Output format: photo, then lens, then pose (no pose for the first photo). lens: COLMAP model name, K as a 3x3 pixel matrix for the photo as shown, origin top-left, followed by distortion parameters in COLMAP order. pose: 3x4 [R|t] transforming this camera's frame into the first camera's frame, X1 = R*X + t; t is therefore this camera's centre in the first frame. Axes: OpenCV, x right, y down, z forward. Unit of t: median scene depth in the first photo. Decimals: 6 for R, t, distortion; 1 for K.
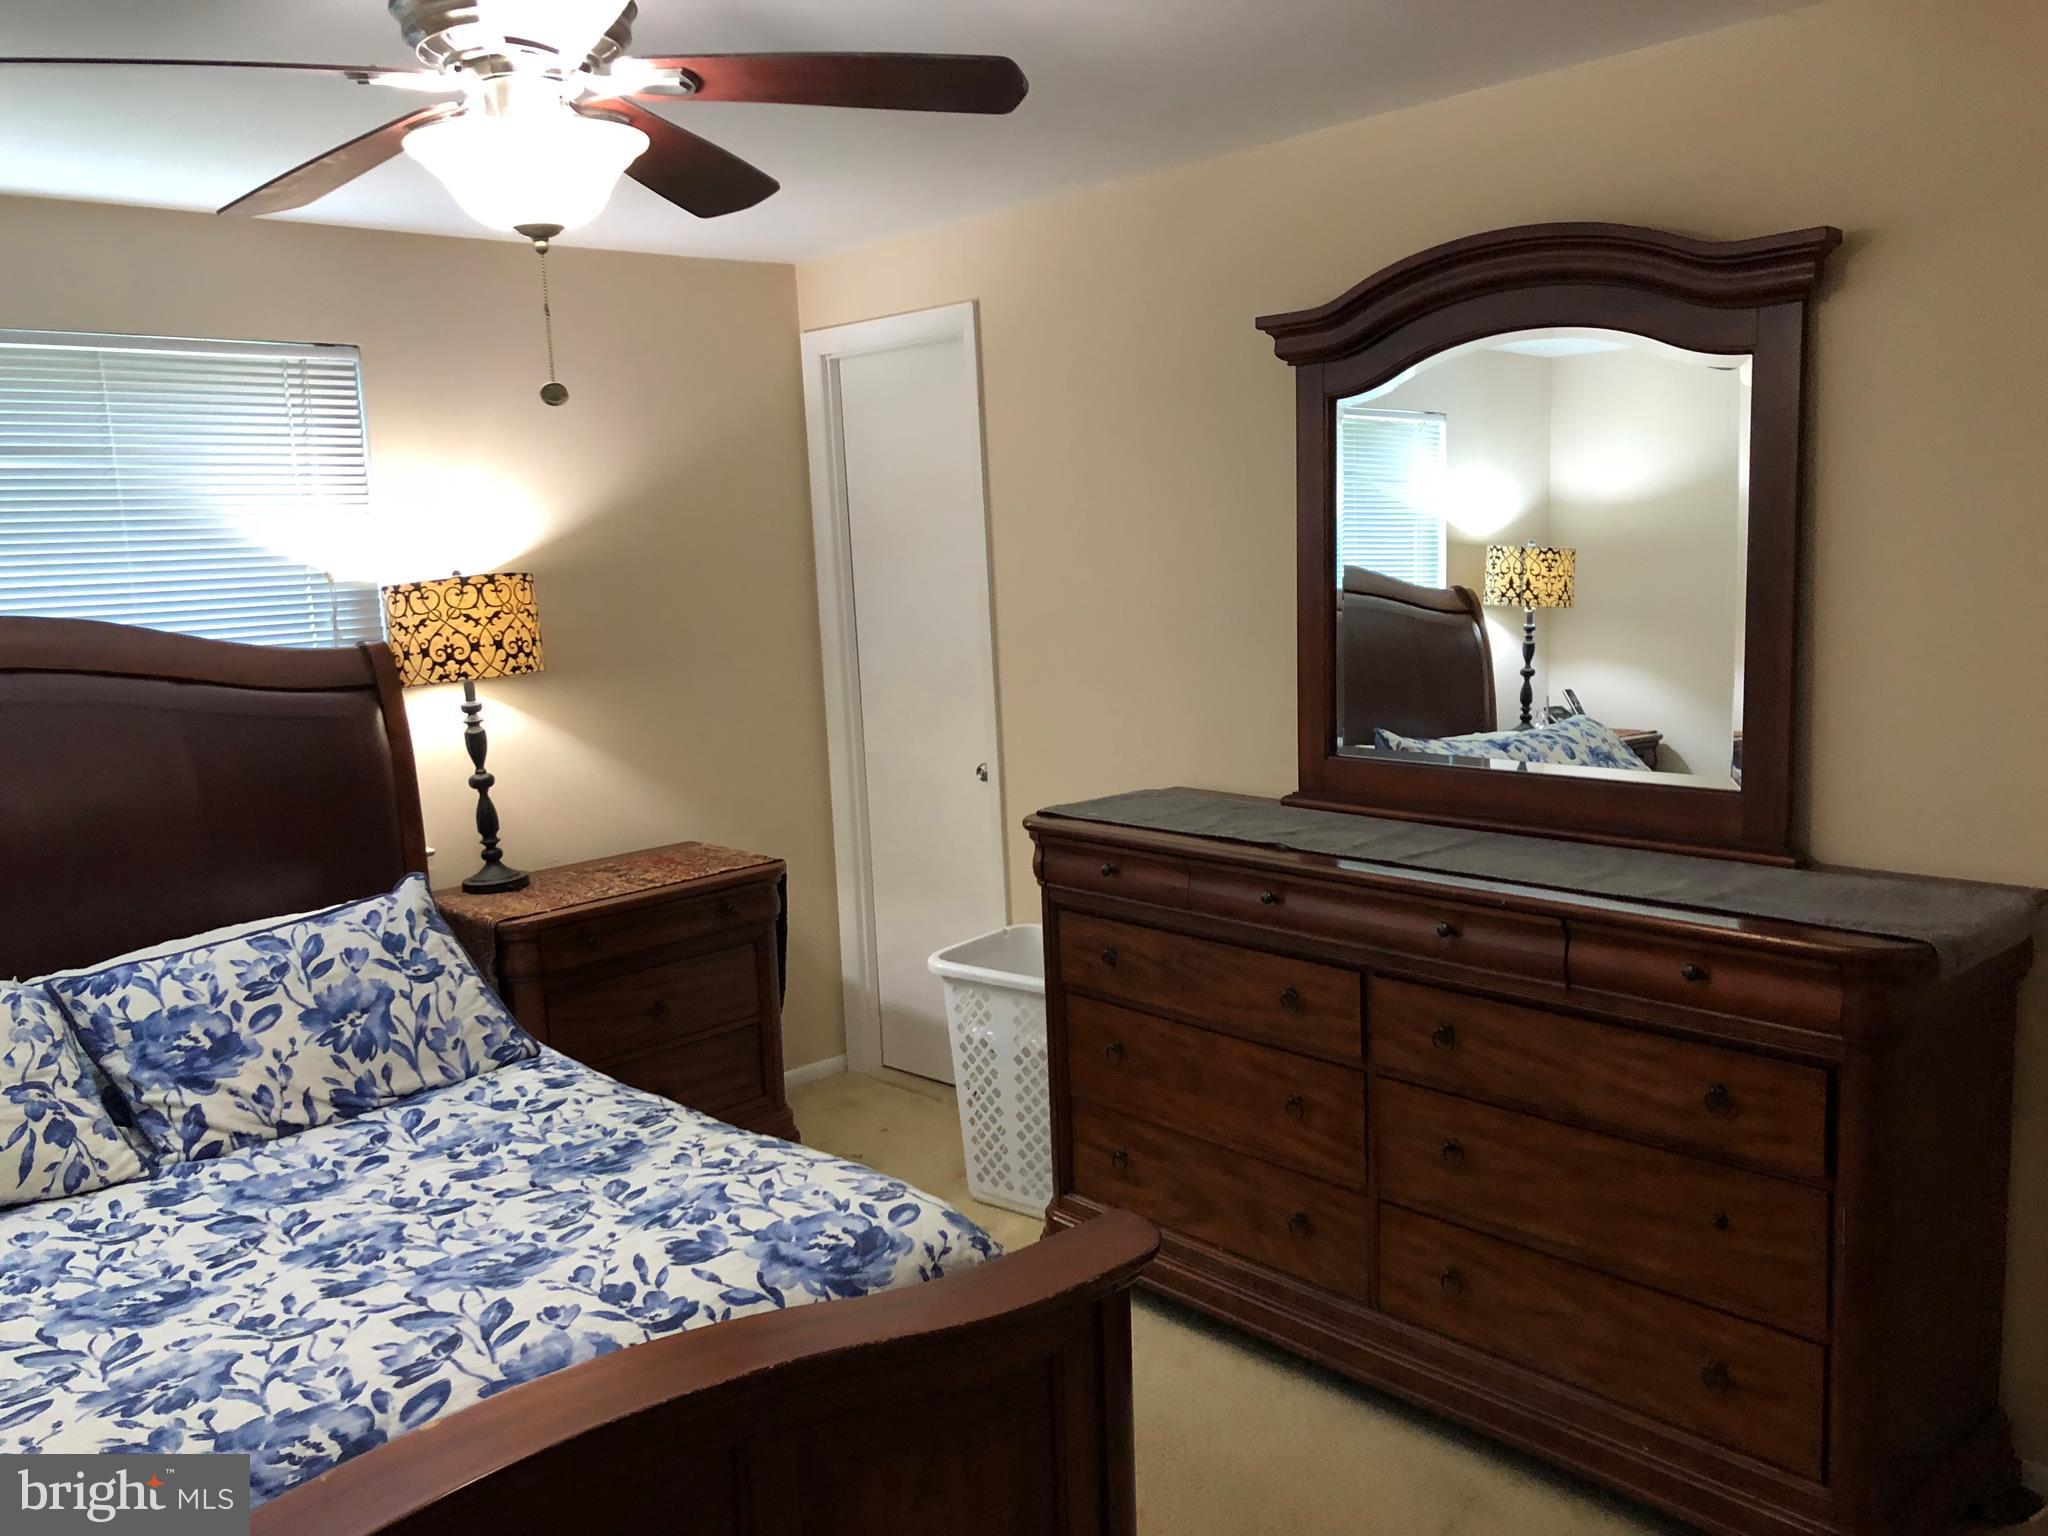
lens RADIAL K [[1581.3, 0, 1024.0], [0, 1581.3, 768.0], [0, 0, 1]] dist [0.014064, 0.000651]
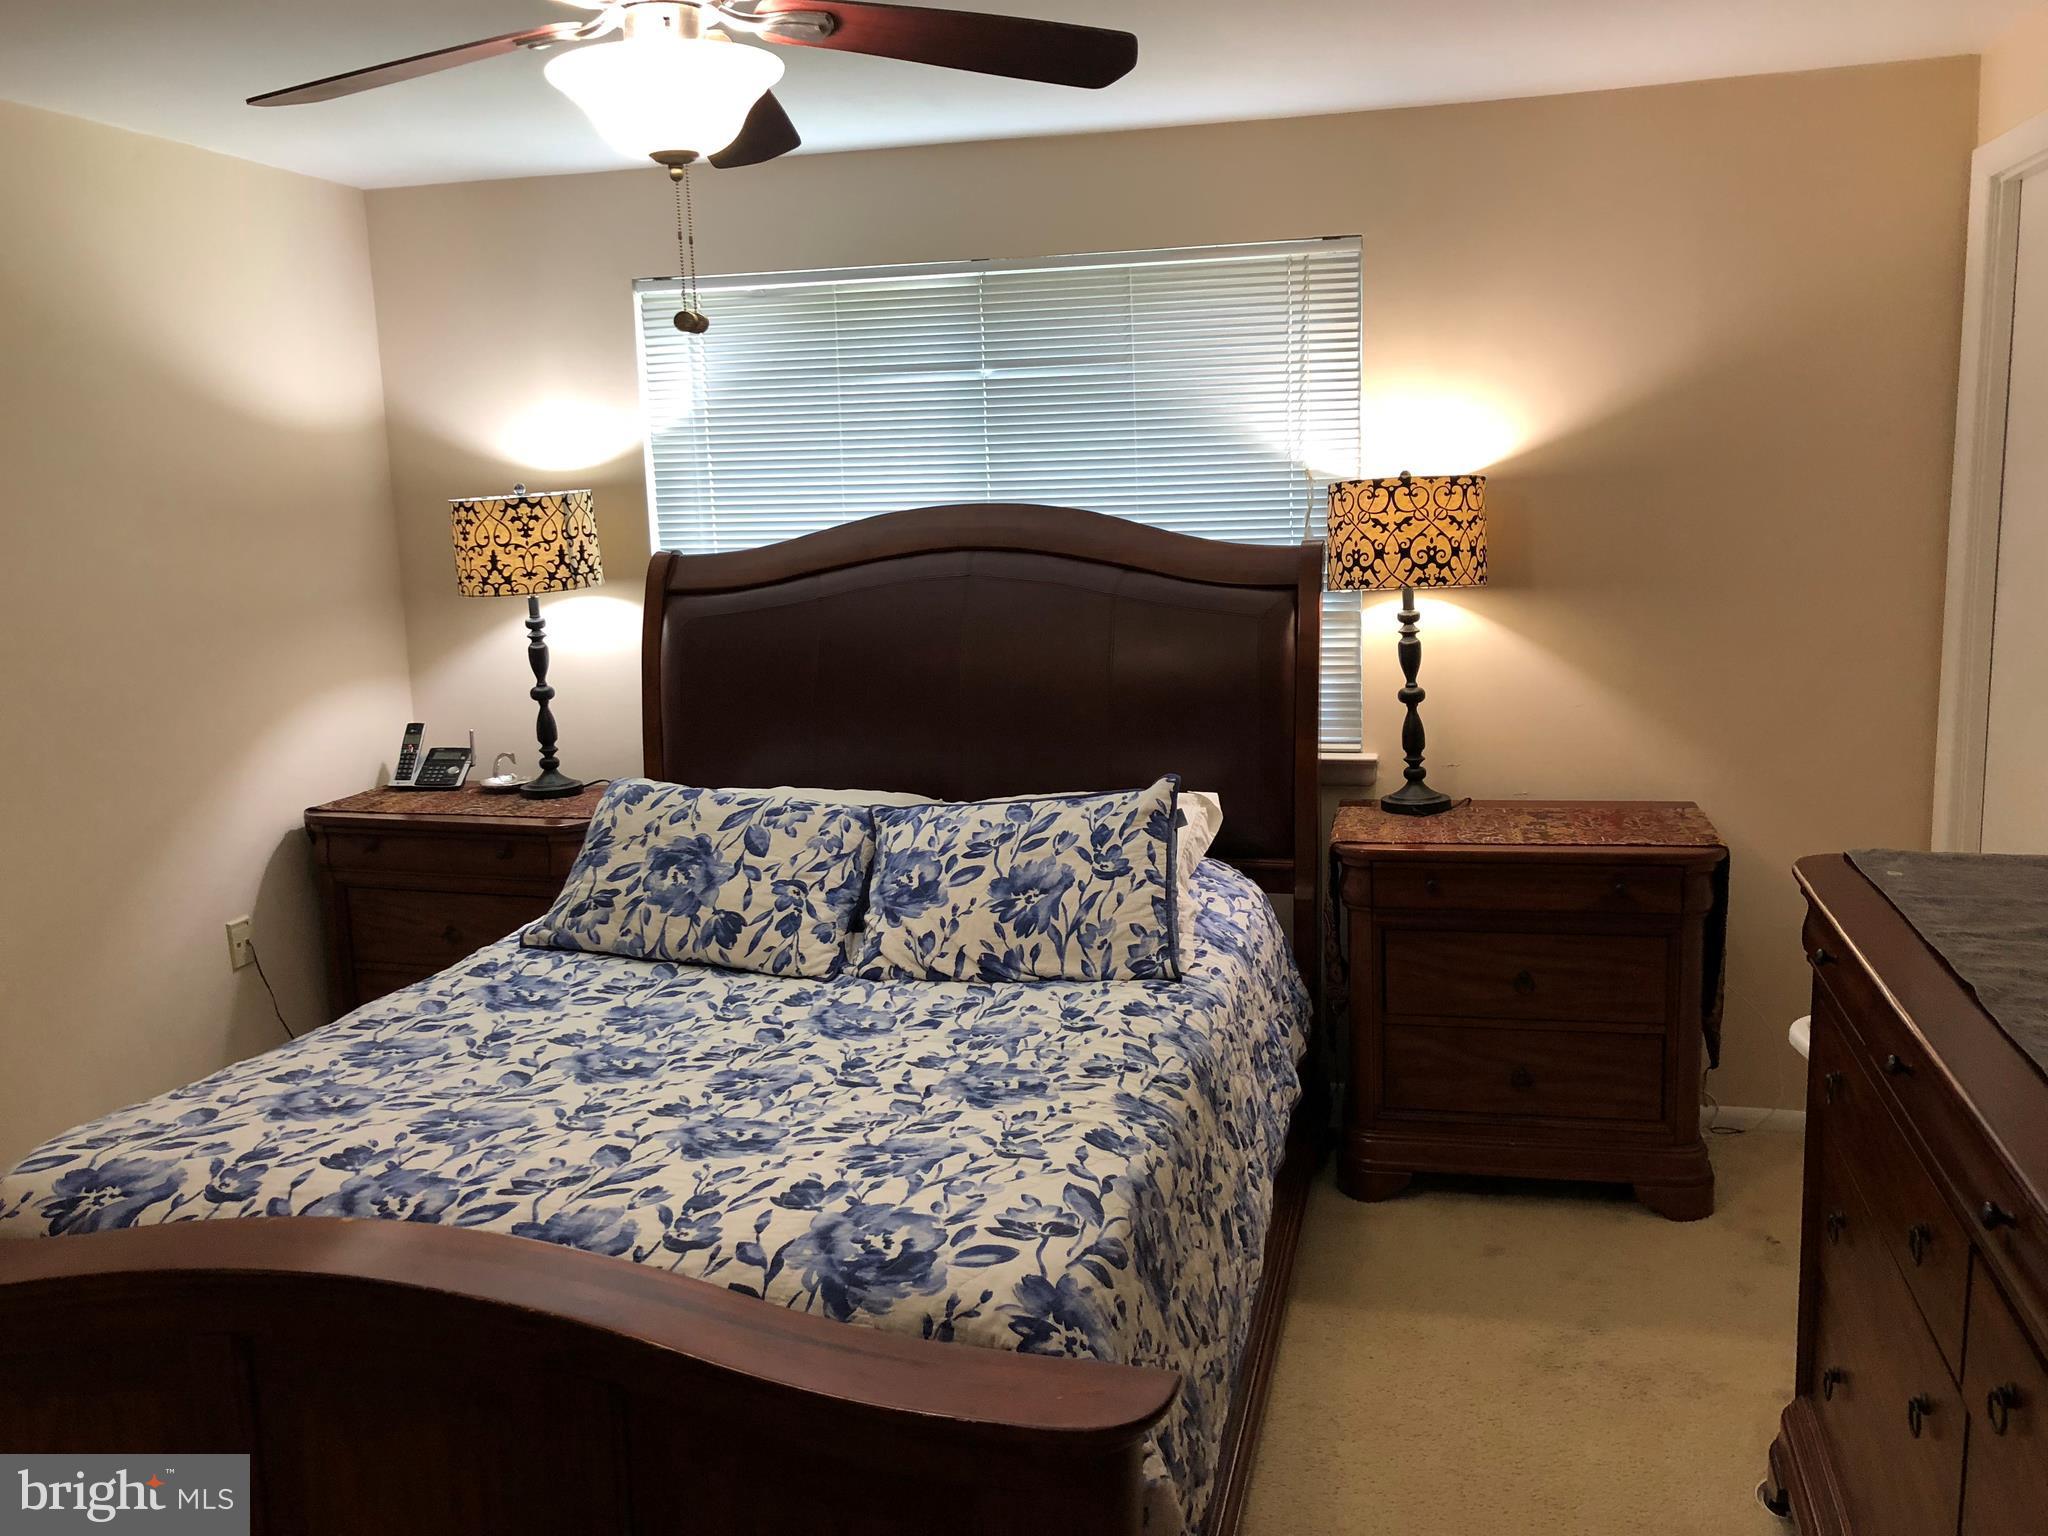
lens RADIAL K [[1629.5, 0, 1167.0], [0, 1629.5, 765.0], [0, 0, 1]] dist [0.092782, -0.203065]
pose [[0.574306, 0.174618, -0.799801, 0.525738], [-0.114205, 0.984522, 0.132942, -0.091880], [0.810635, 0.014992, 0.585359, 0.441395]]
